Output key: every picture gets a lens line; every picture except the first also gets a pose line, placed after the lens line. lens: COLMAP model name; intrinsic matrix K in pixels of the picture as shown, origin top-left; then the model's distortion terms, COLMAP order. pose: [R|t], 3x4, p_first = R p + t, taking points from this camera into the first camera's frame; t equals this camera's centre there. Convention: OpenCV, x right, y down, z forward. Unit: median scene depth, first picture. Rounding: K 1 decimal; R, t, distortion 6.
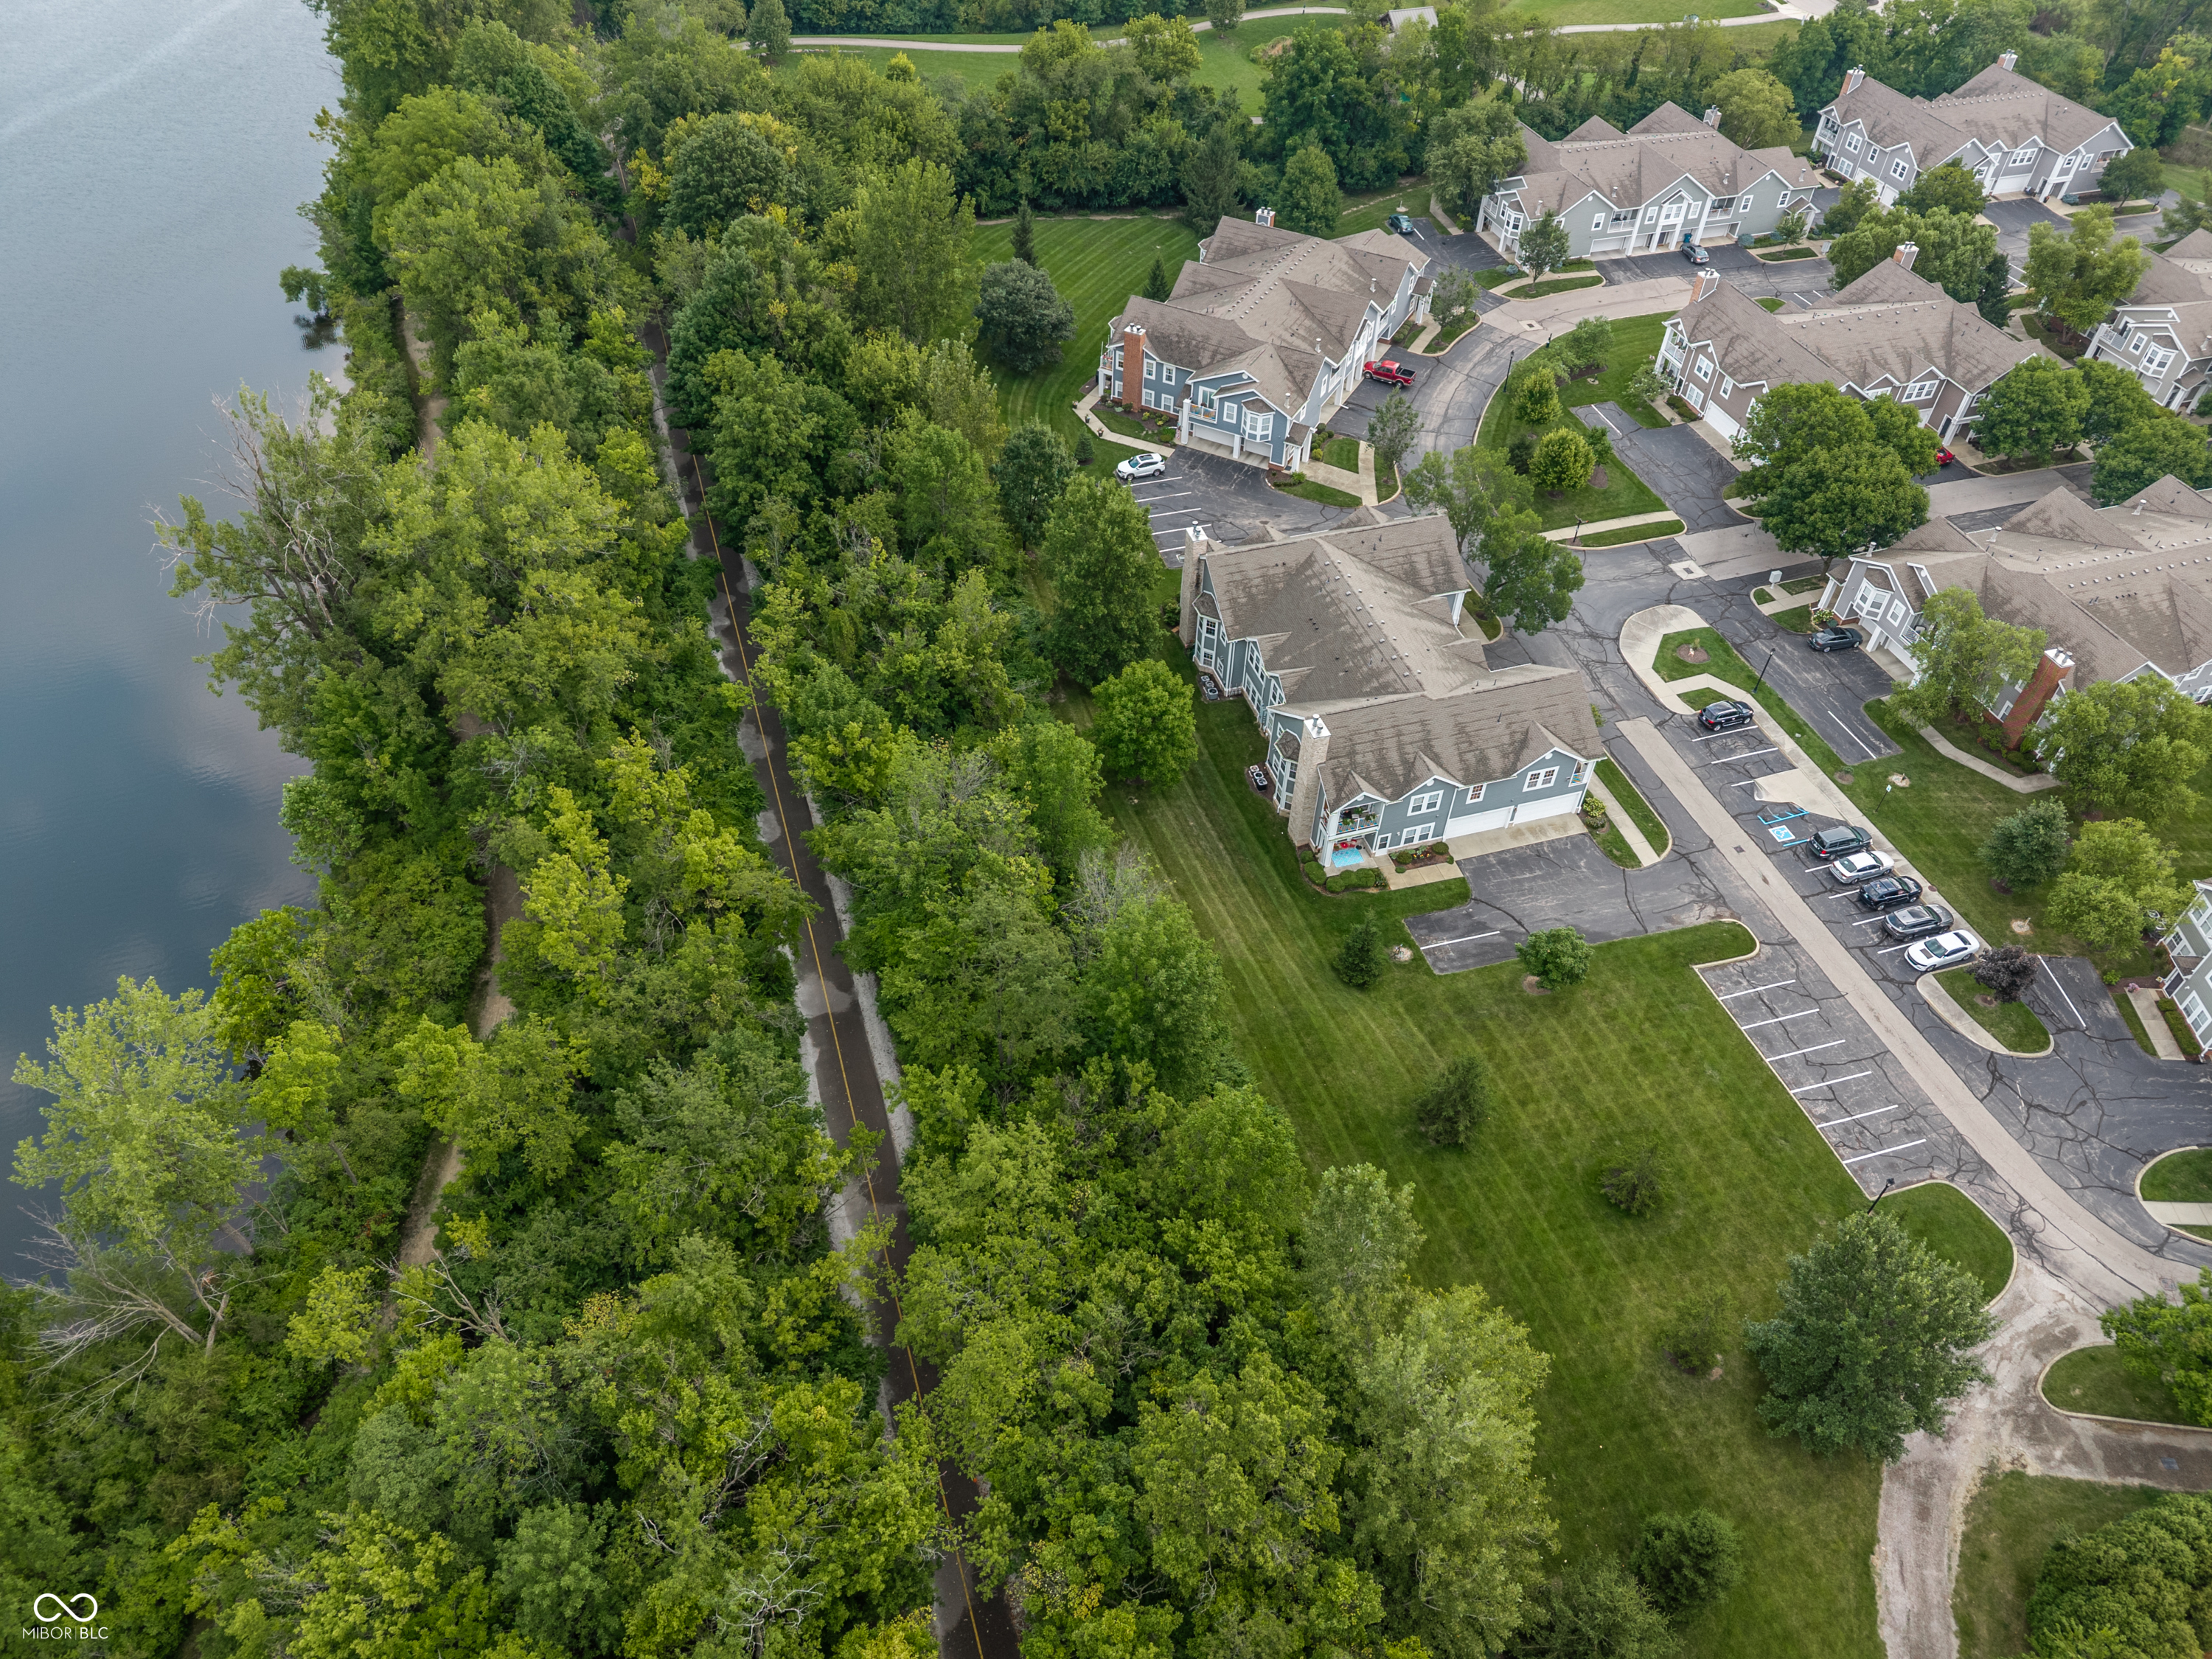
lens RADIAL K [[1489.6, 0, 1111.4], [0, 1489.6, 819.0], [0, 0, 1]] dist [0.042460, -0.033240]
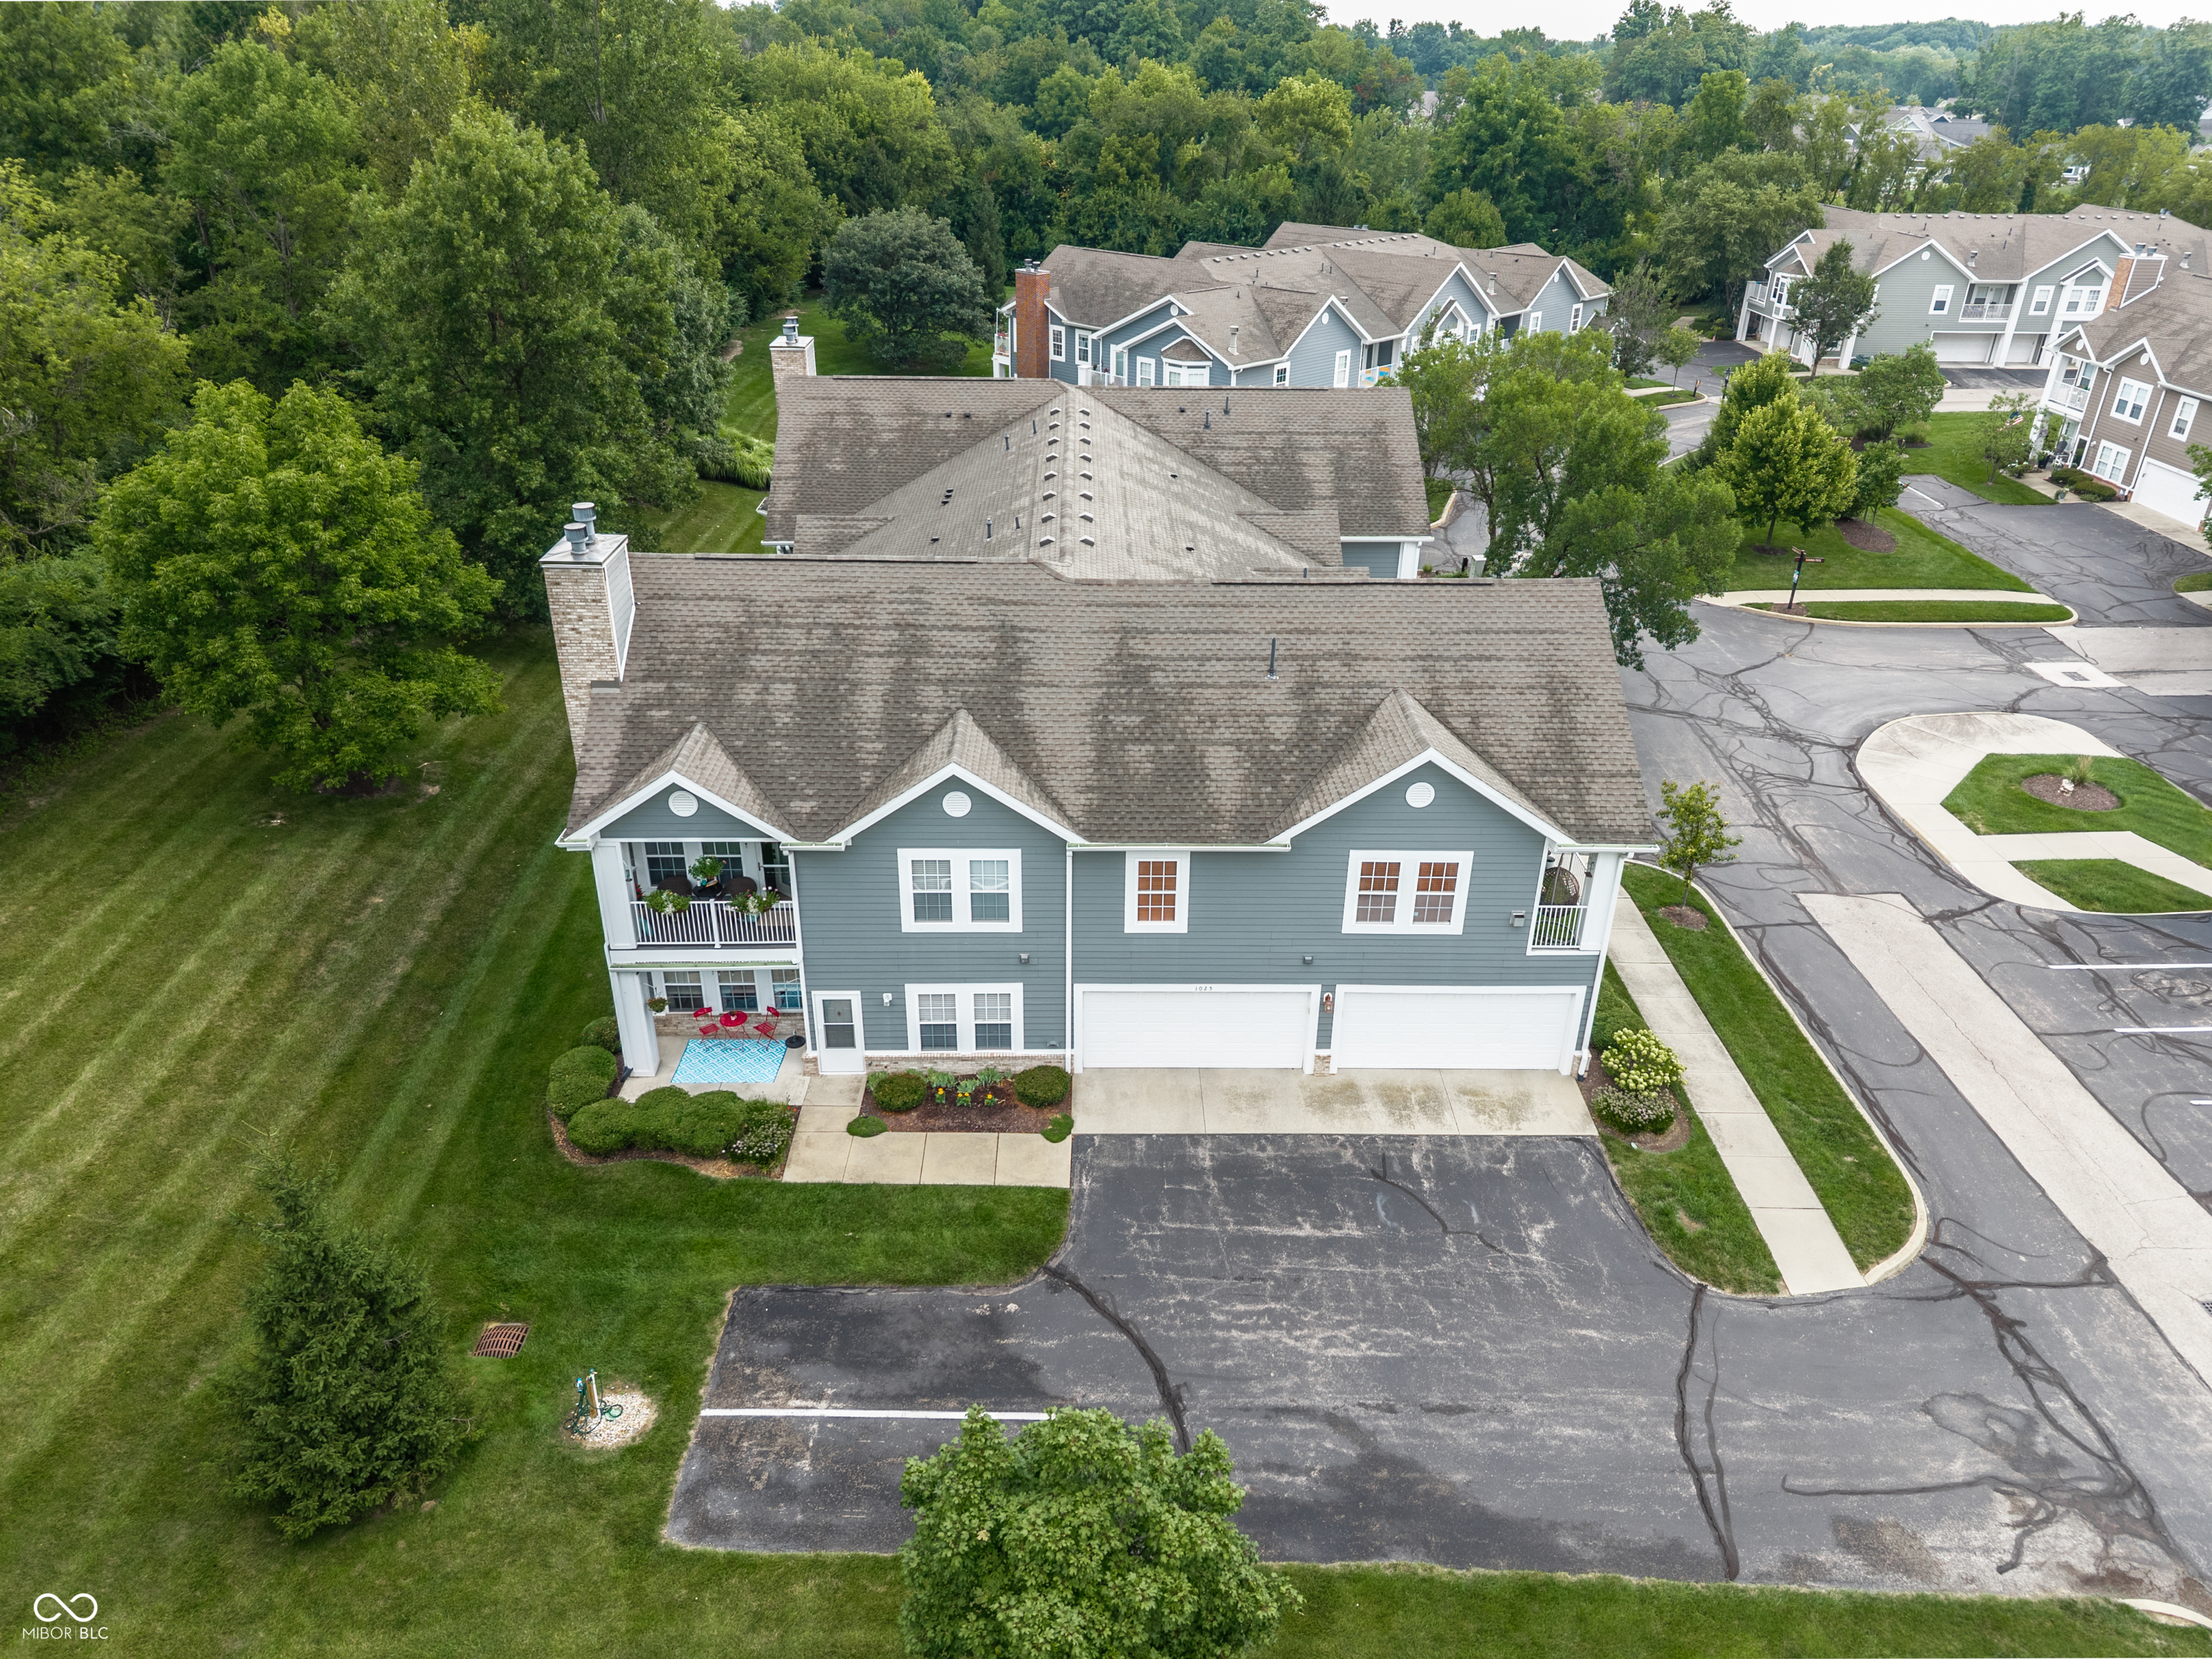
lens RADIAL K [[1489.6, 0, 1111.4], [0, 1489.6, 819.0], [0, 0, 1]] dist [0.042460, -0.033240]
pose [[0.959435, 0.120182, -0.255031, 0.274453], [-0.191766, 0.941288, -0.277855, 0.044475], [0.206665, 0.315490, 0.926151, 0.652929]]
